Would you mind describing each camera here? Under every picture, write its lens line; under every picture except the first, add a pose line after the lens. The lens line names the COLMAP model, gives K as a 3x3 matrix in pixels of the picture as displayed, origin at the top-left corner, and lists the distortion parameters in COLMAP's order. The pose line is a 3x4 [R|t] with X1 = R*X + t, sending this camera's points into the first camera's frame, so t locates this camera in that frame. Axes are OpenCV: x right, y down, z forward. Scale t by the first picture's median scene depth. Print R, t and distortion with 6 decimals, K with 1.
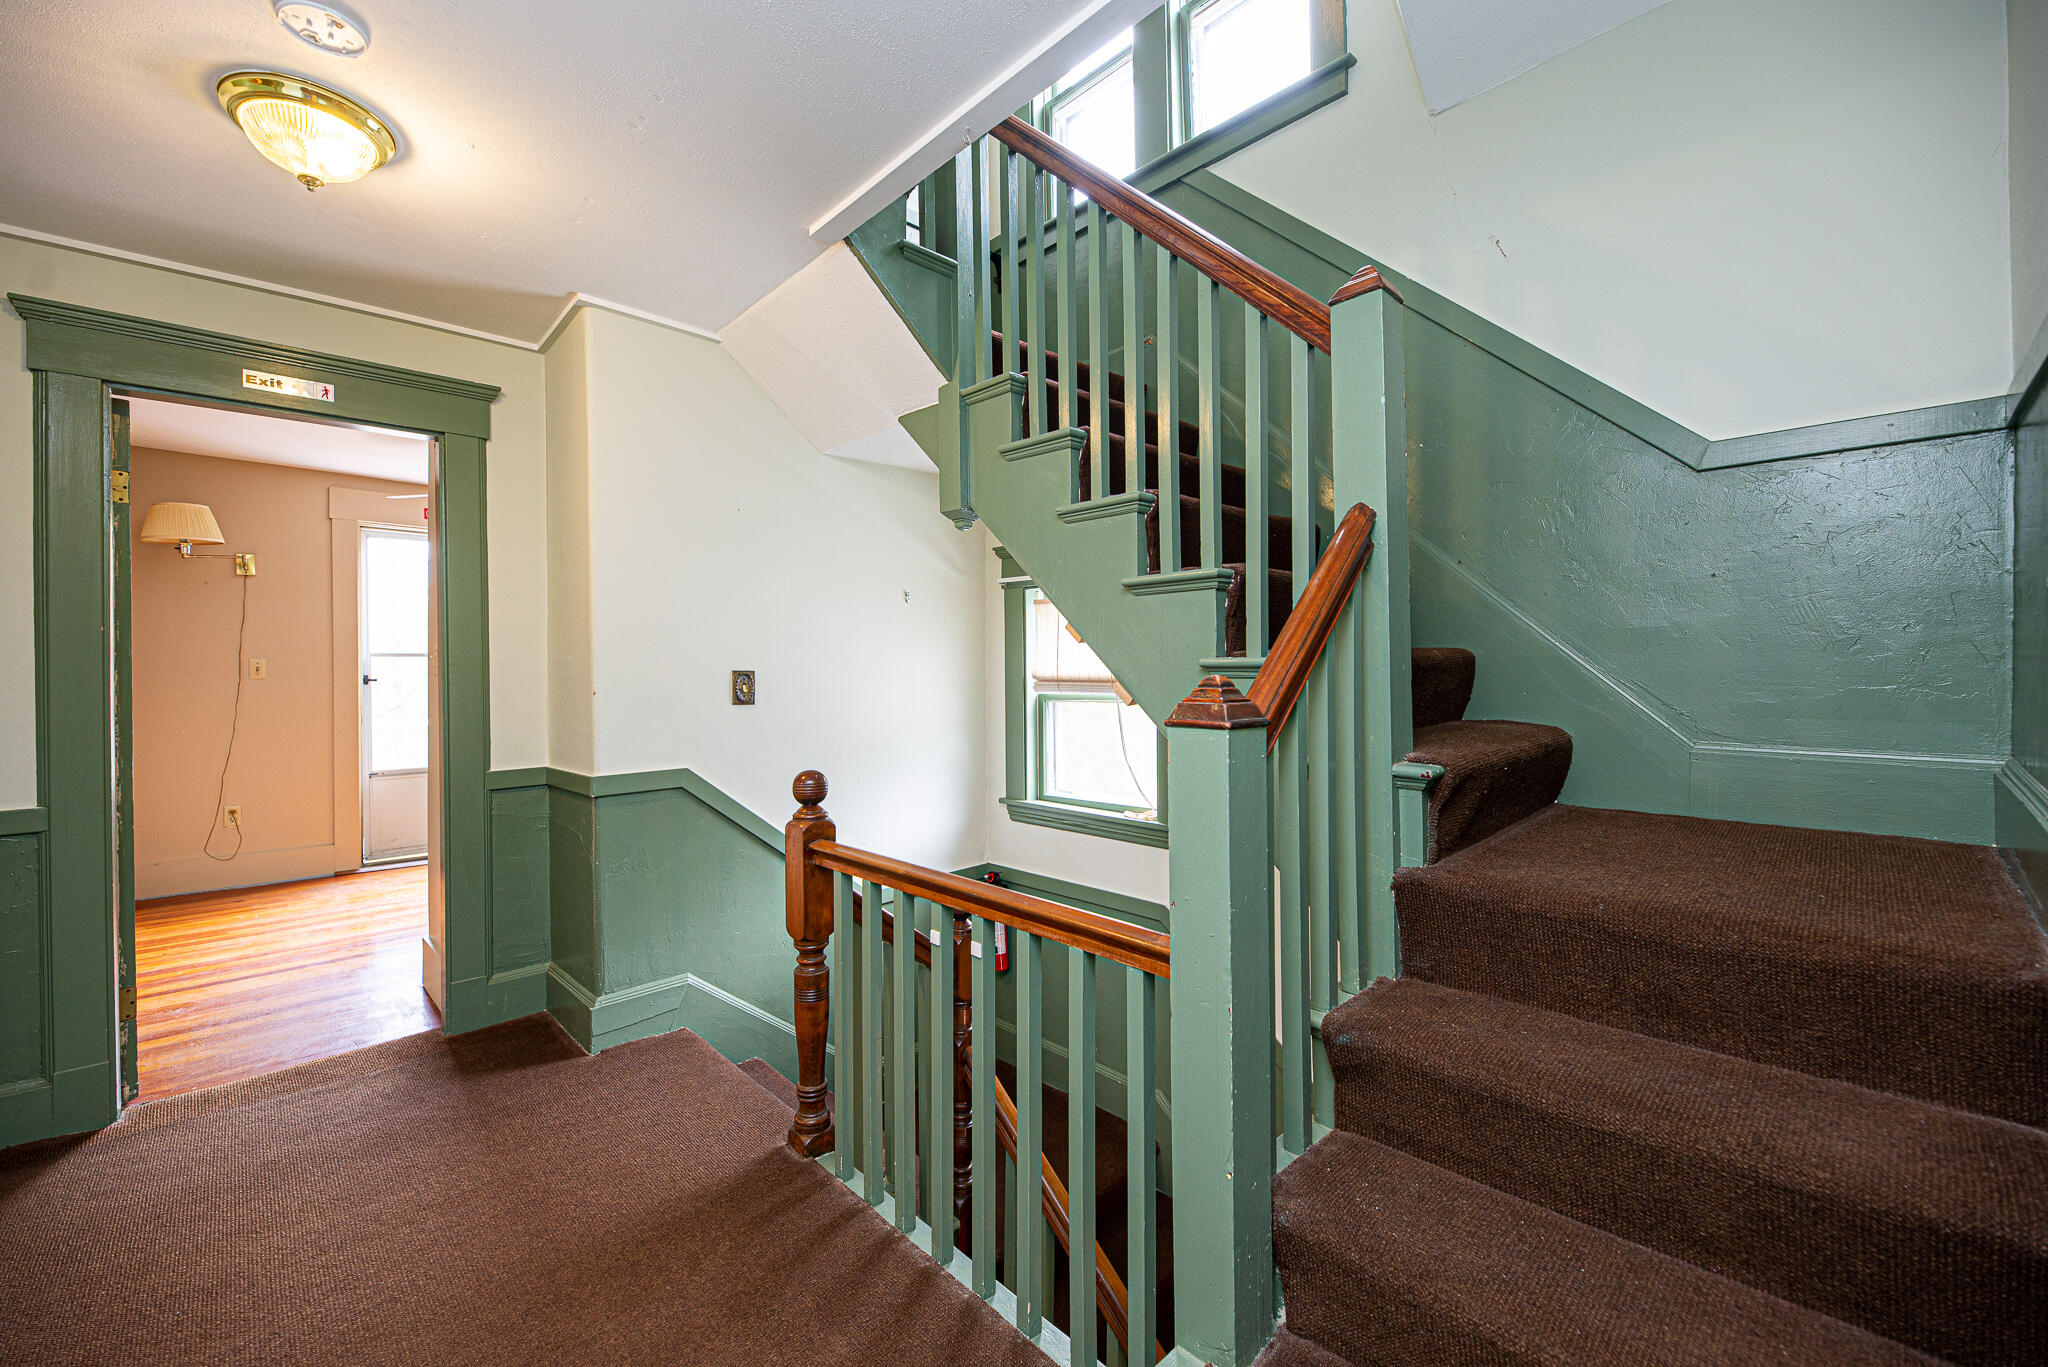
lens RADIAL K [[822.2, 0, 1022.2], [0, 822.2, 682.5], [0, 0, 1]] dist [-0.003246, -0.000516]
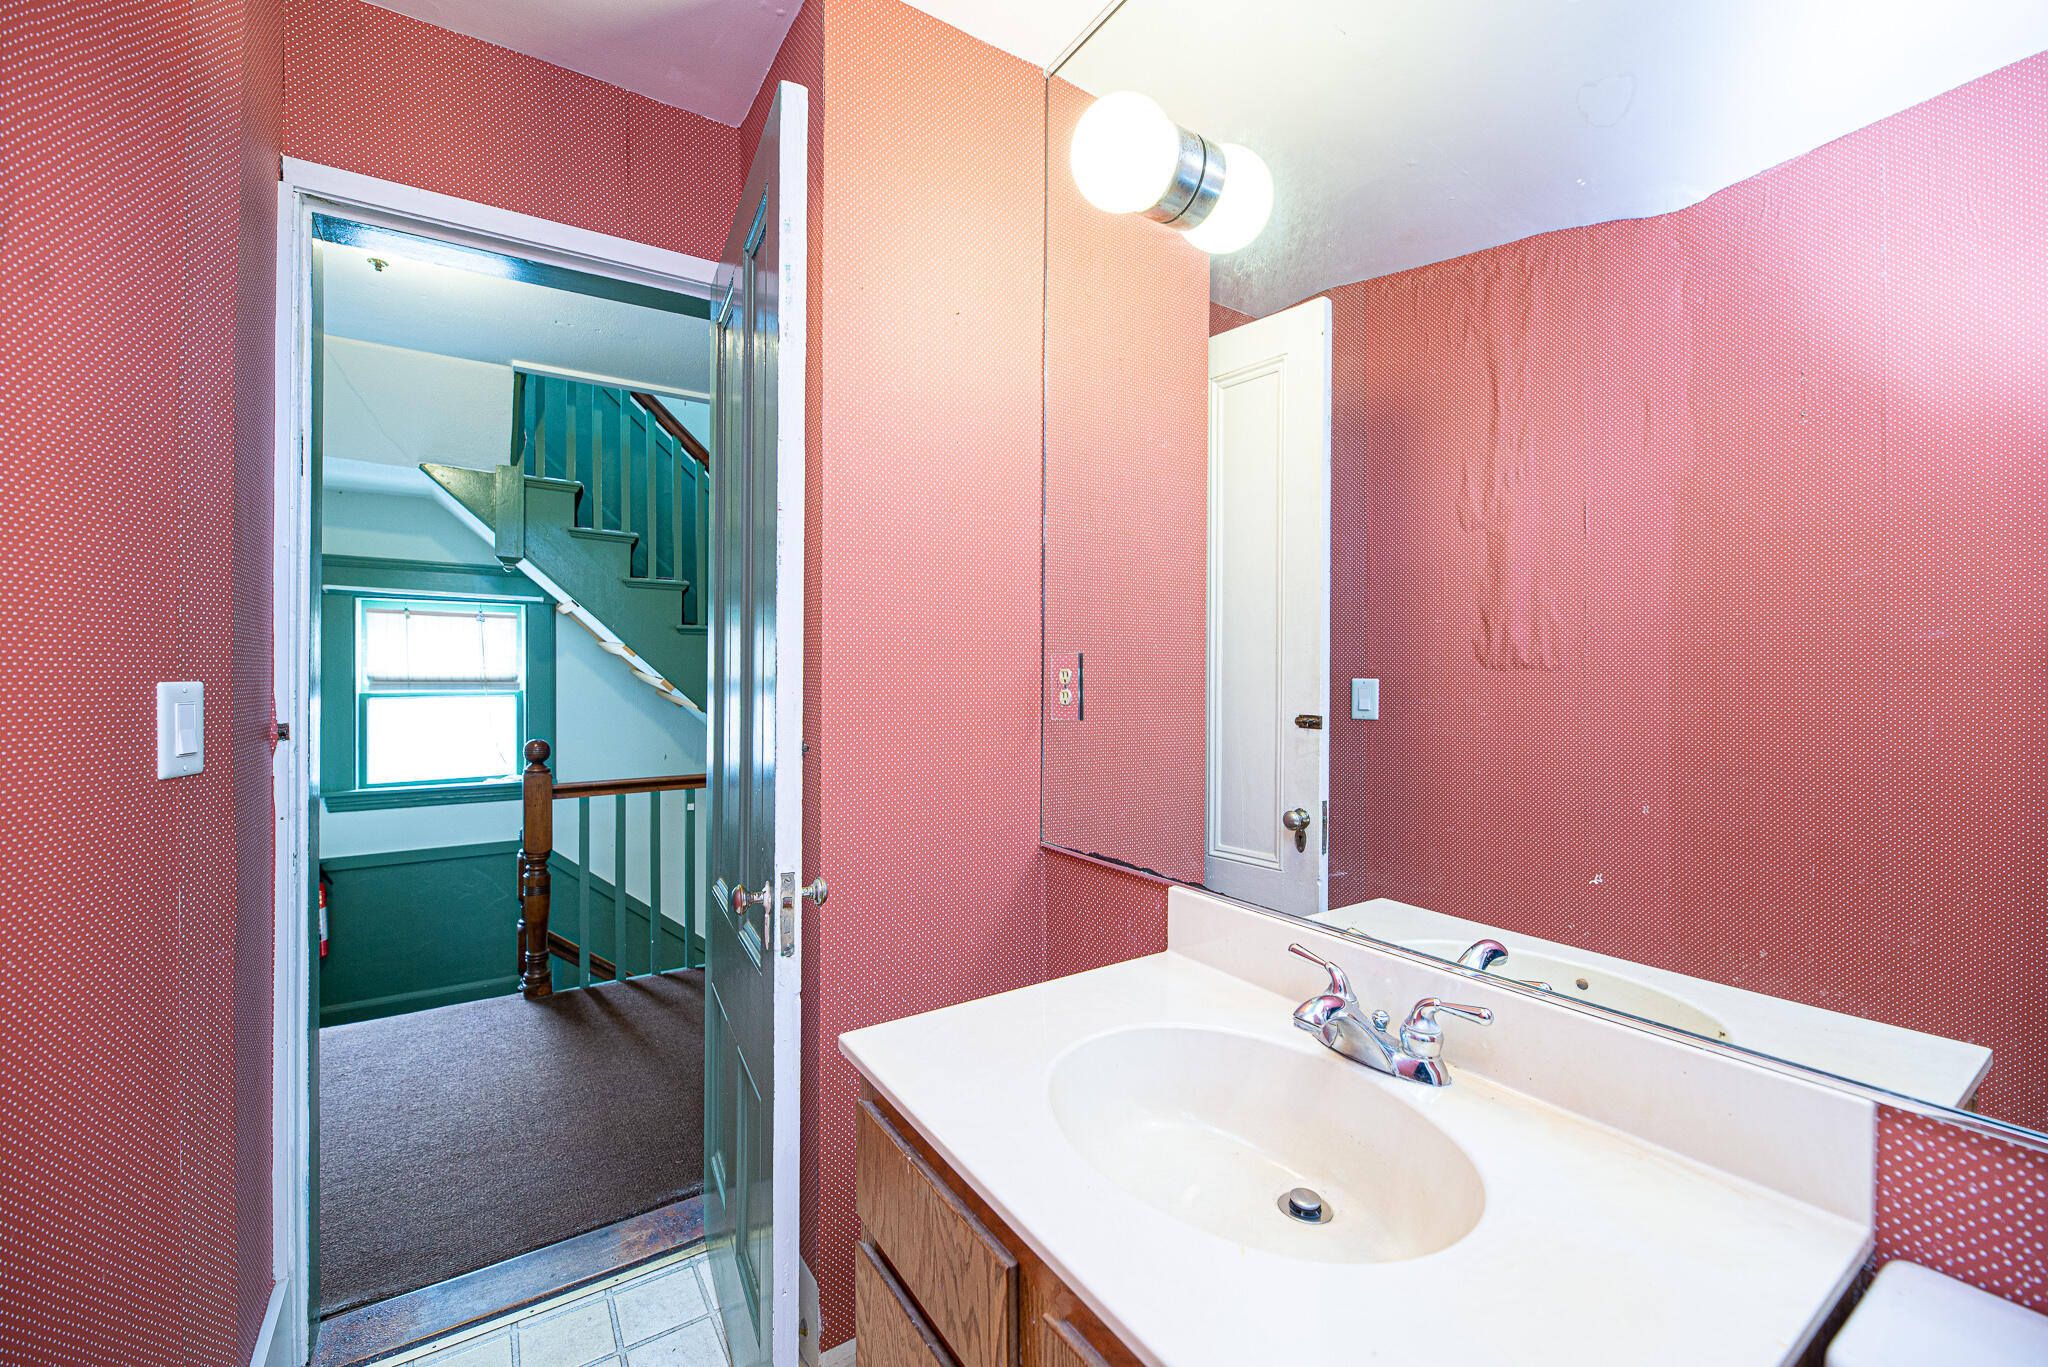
lens RADIAL K [[822.2, 0, 1020.1], [0, 822.2, 680.8], [0, 0, 1]] dist [-0.003246, -0.000516]
pose [[0.174643, 0.002281, 0.984629, -1.019647], [0.003882, 0.999988, -0.003005, 0.005705], [-0.984624, 0.004347, 0.174632, -0.068546]]
